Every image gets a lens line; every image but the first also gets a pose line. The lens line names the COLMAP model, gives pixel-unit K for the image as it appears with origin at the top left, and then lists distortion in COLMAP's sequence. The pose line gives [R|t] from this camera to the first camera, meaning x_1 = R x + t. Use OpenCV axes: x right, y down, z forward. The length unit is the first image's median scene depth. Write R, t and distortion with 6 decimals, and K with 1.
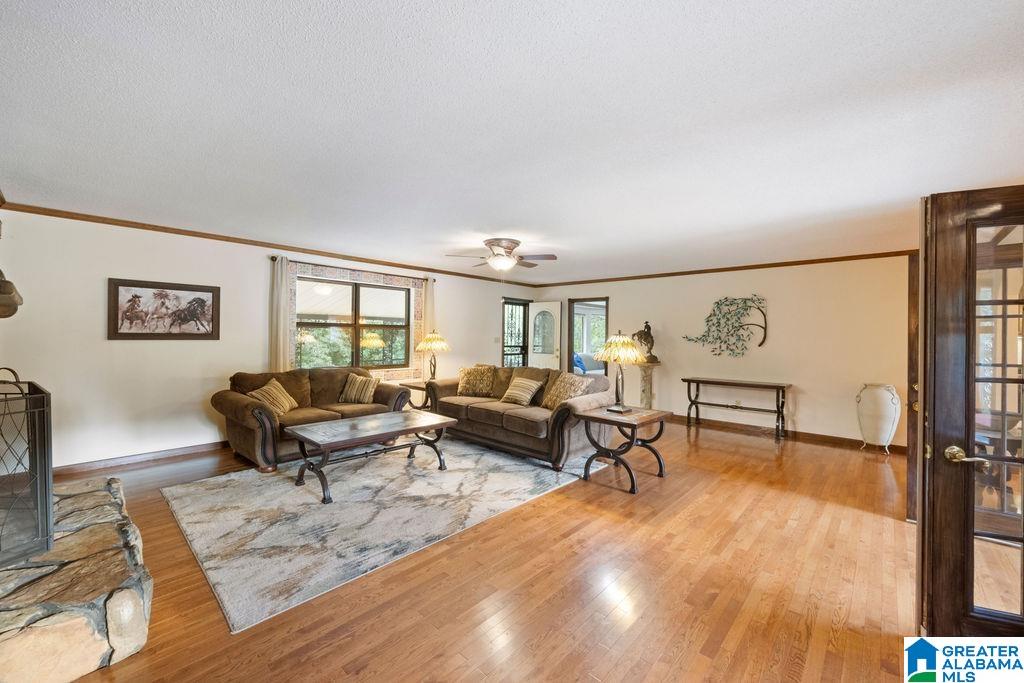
lens RADIAL K [[399.4, 0, 510.8], [0, 399.4, 339.5], [0, 0, 1]] dist [-0.002838, -0.000137]
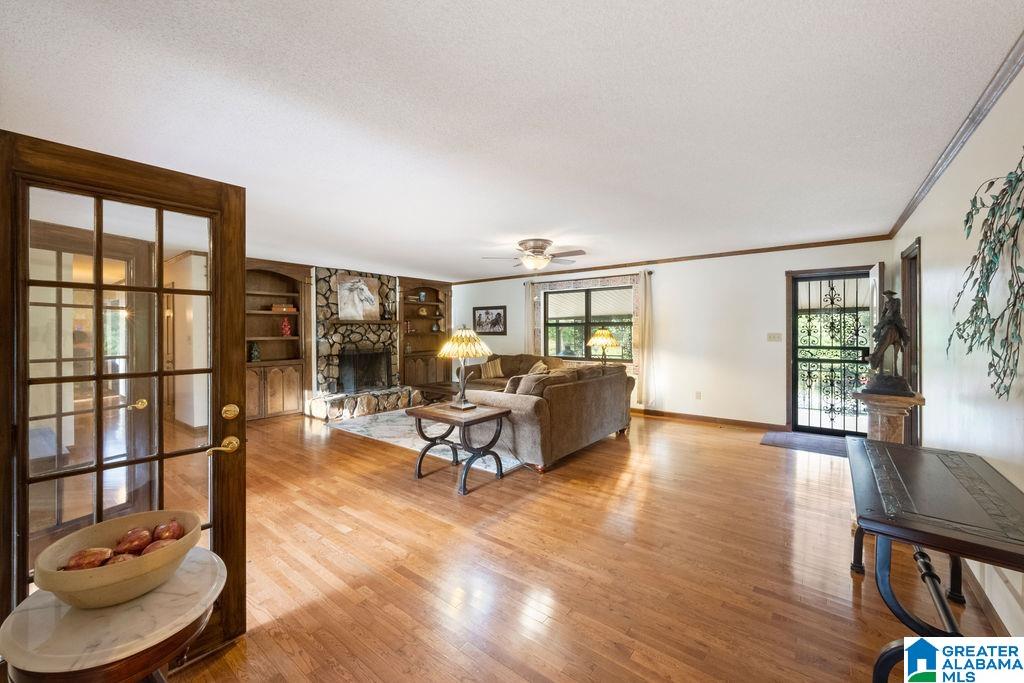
lens RADIAL K [[399.4, 0, 509.6], [0, 399.4, 336.1], [0, 0, 1]] dist [-0.002838, -0.000137]
pose [[0.091554, 0.001473, -0.995799, 1.060528], [-0.006017, 0.999981, 0.000926, 0.002676], [0.995782, 0.005907, 0.091562, 0.871469]]
